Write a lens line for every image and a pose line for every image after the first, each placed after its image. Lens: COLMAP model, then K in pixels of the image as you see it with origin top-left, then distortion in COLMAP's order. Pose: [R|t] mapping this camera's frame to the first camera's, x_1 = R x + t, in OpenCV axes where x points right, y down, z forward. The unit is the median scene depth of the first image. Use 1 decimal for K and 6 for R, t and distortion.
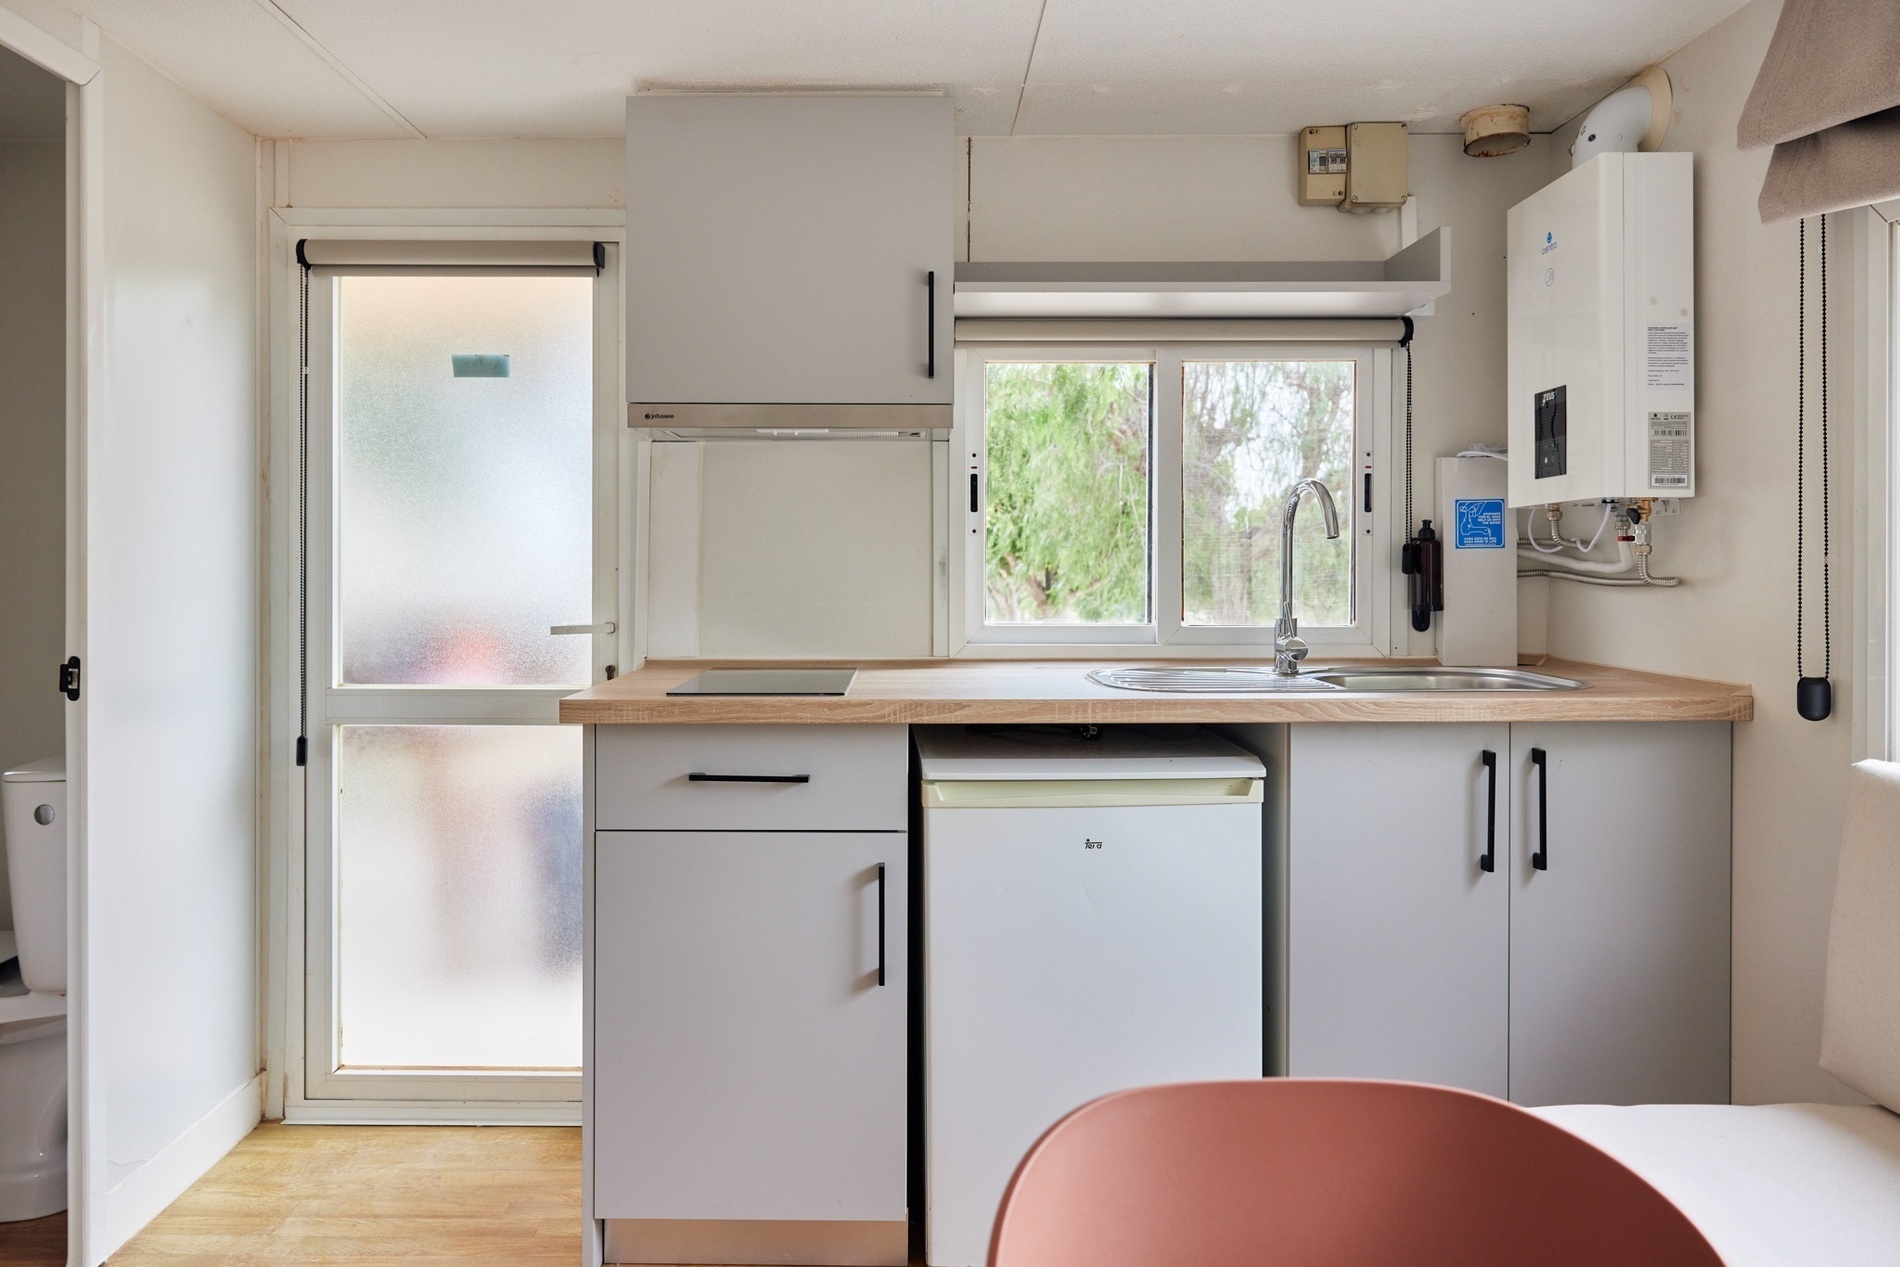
lens RADIAL K [[1344.9, 0, 950.0], [0, 1344.9, 633.5], [0, 0, 1]] dist [0.020632, -0.009476]
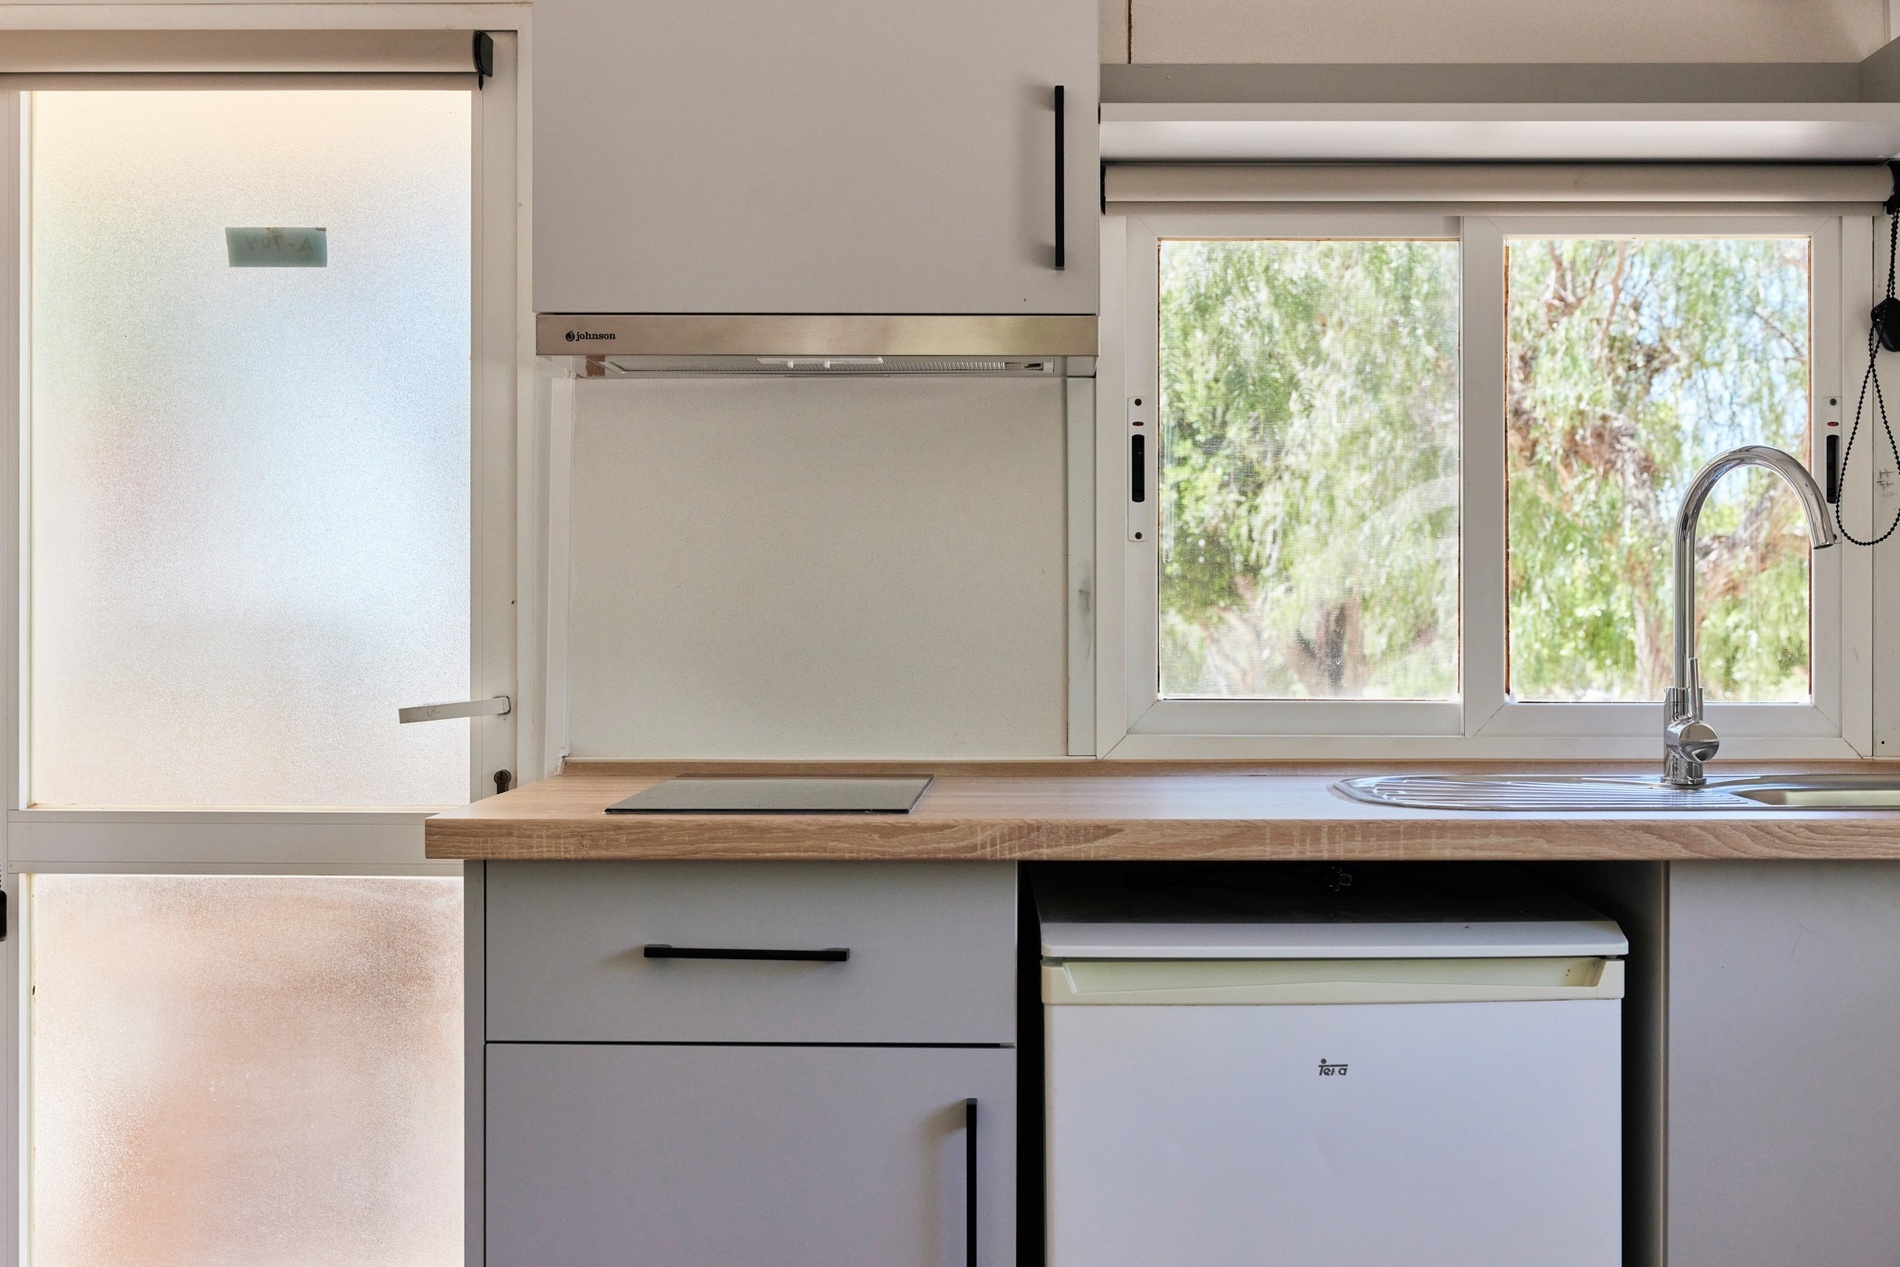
lens RADIAL K [[1316.8, 0, 950.0], [0, 1316.8, 633.5], [0, 0, 1]] dist [0.000756, -0.001623]
pose [[0.999988, 0.000169, 0.004995, -0.063962], [-0.000256, 0.999849, 0.017399, -0.043352], [-0.004991, -0.017400, 0.999836, 0.431933]]
